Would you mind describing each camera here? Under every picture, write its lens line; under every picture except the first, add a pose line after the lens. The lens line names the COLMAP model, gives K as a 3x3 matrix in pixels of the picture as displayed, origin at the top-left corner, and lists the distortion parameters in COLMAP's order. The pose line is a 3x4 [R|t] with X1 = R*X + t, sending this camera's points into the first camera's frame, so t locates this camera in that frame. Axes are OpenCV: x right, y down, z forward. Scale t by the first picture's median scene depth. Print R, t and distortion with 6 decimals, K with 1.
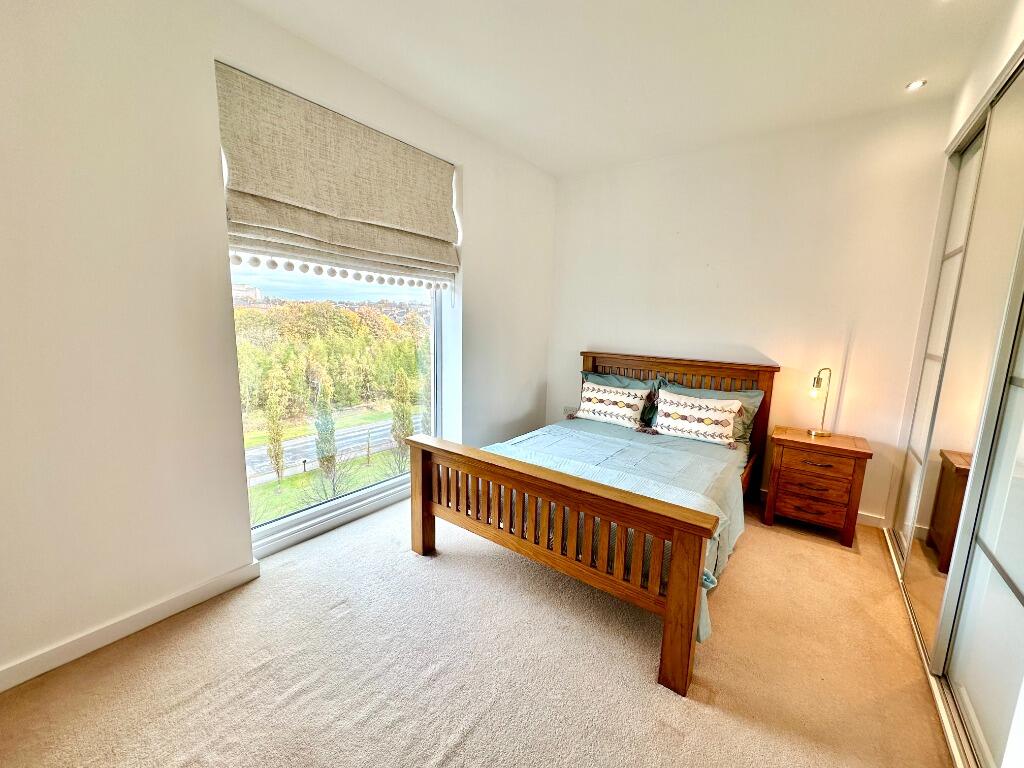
lens RADIAL K [[410.6, 0, 510.8], [0, 410.6, 382.5], [0, 0, 1]] dist [0.000059, 0.000112]
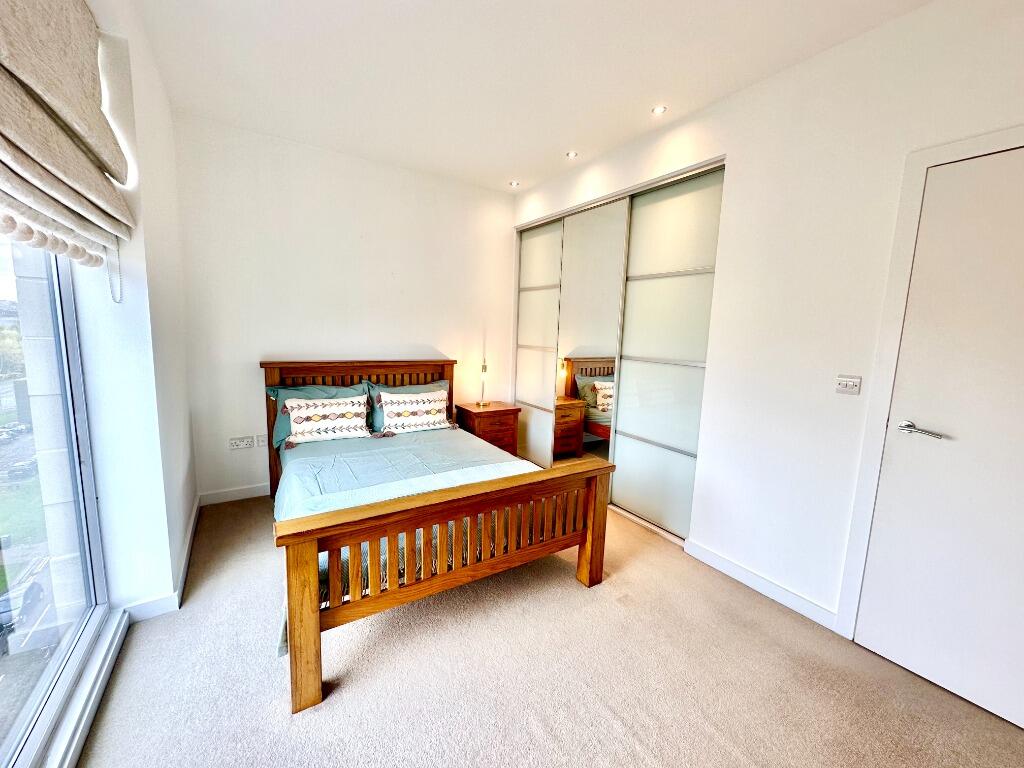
lens RADIAL K [[410.6, 0, 510.4], [0, 410.6, 386.3], [0, 0, 1]] dist [0.000059, 0.000112]
pose [[0.349895, -0.145131, 0.925479, -0.490633], [0.120444, 0.986696, 0.109194, -0.074588], [-0.929014, 0.073262, 0.362720, 0.355856]]
